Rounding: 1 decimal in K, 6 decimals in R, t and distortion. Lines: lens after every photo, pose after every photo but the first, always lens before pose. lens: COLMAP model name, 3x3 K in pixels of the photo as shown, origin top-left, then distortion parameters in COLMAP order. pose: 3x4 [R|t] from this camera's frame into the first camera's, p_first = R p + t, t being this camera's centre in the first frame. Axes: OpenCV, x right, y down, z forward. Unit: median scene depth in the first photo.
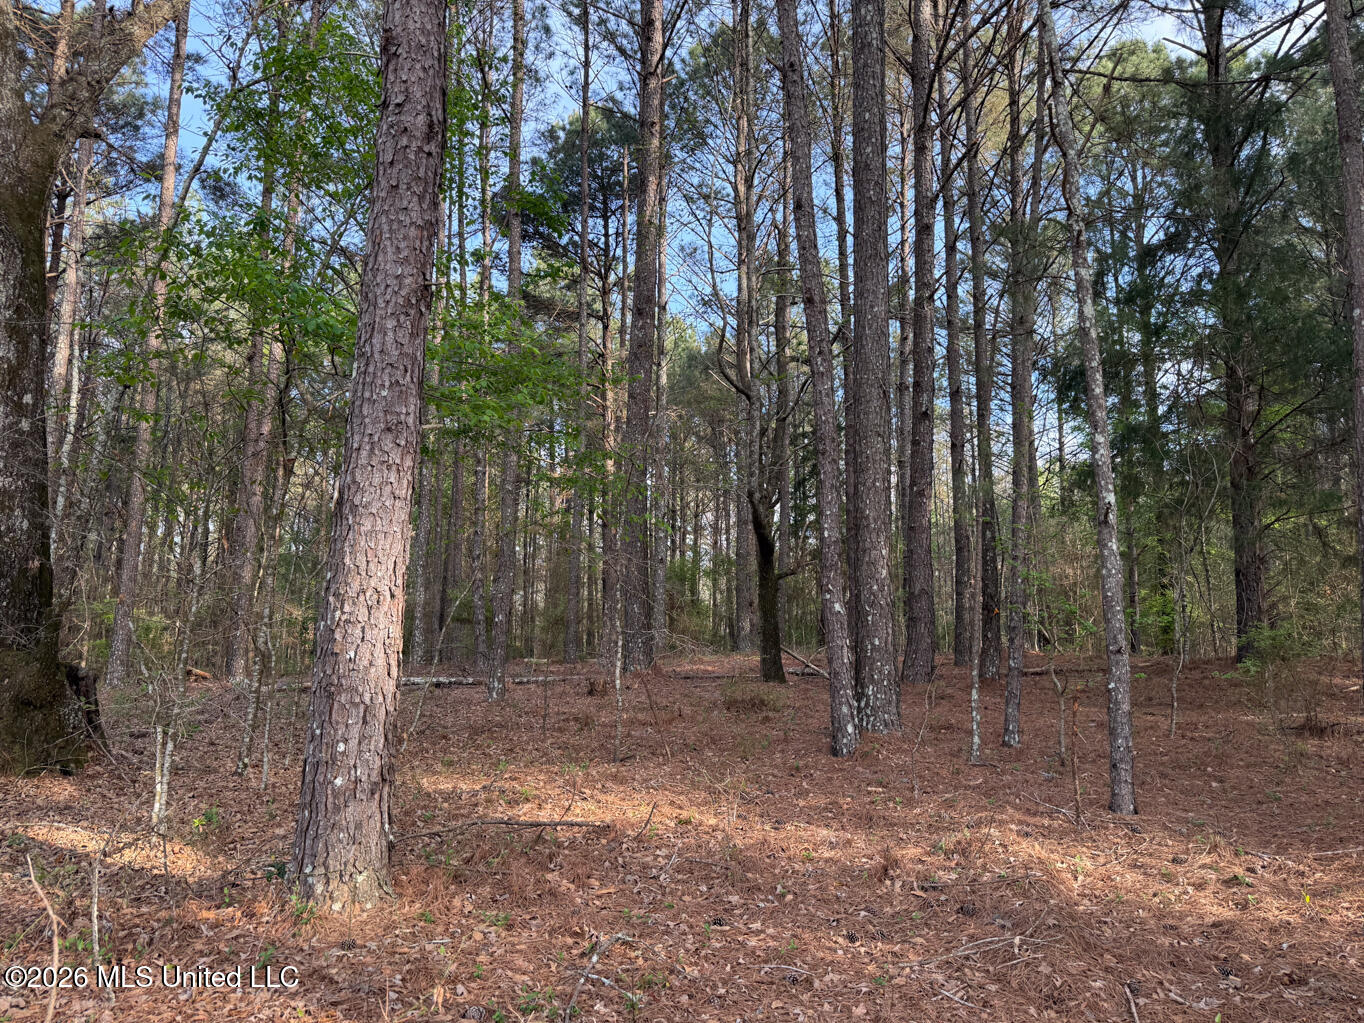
lens RADIAL K [[938.5, 0, 683.8], [0, 938.5, 521.4], [0, 0, 1]] dist [0.039020, -0.043663]
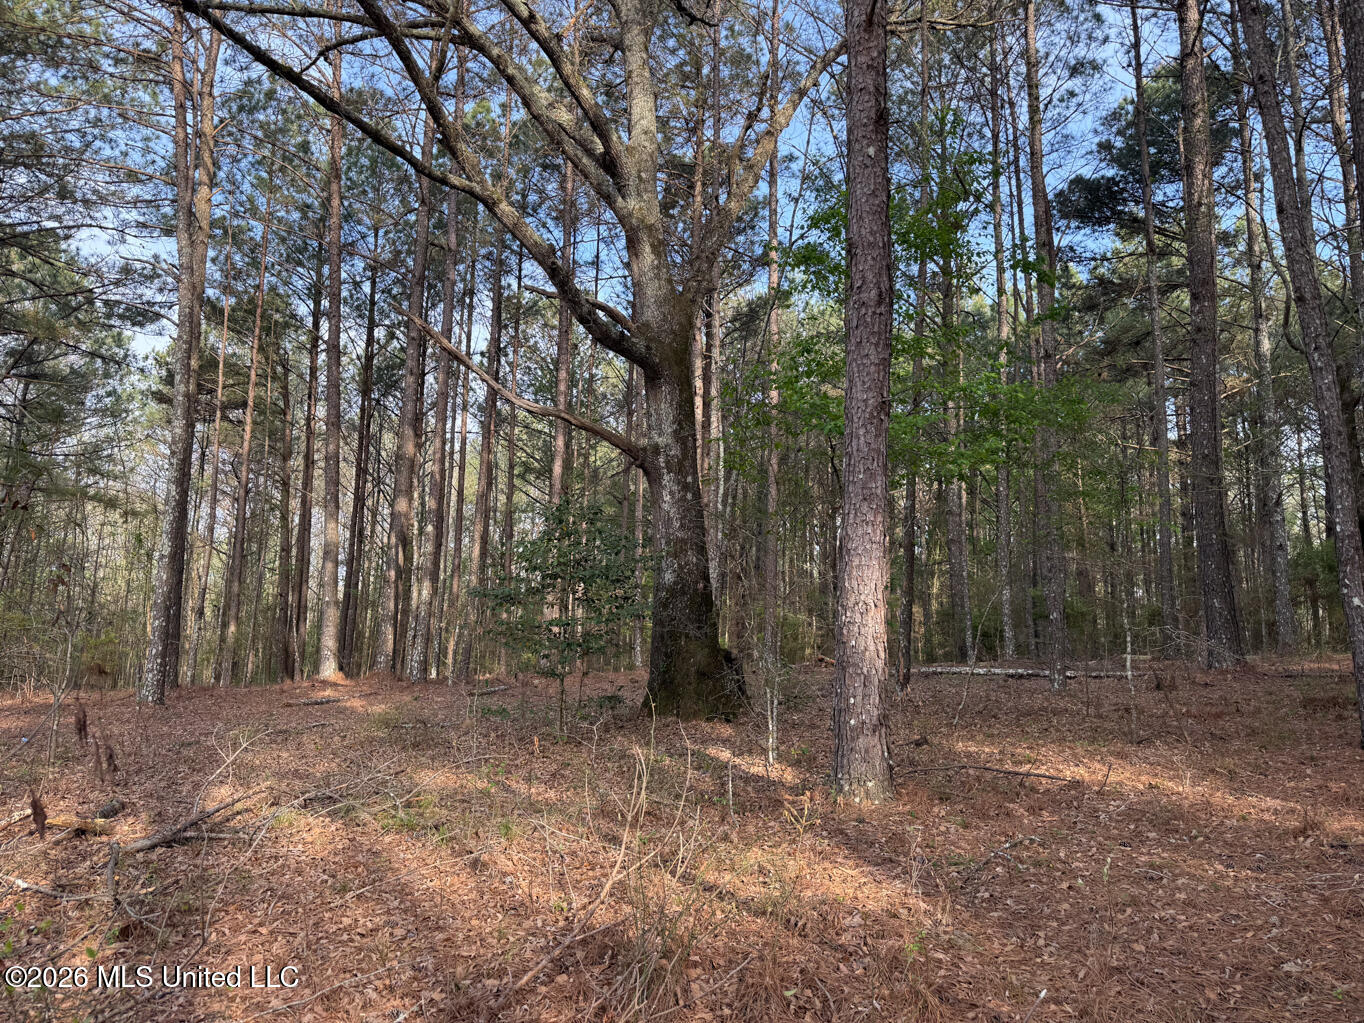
lens RADIAL K [[938.5, 0, 683.8], [0, 938.5, 521.4], [0, 0, 1]] dist [0.039020, -0.043663]
pose [[0.800682, -0.072727, -0.594658, 0.355321], [0.076338, 0.996898, -0.019135, -0.052148], [0.594205, -0.030074, 0.803751, -0.415850]]
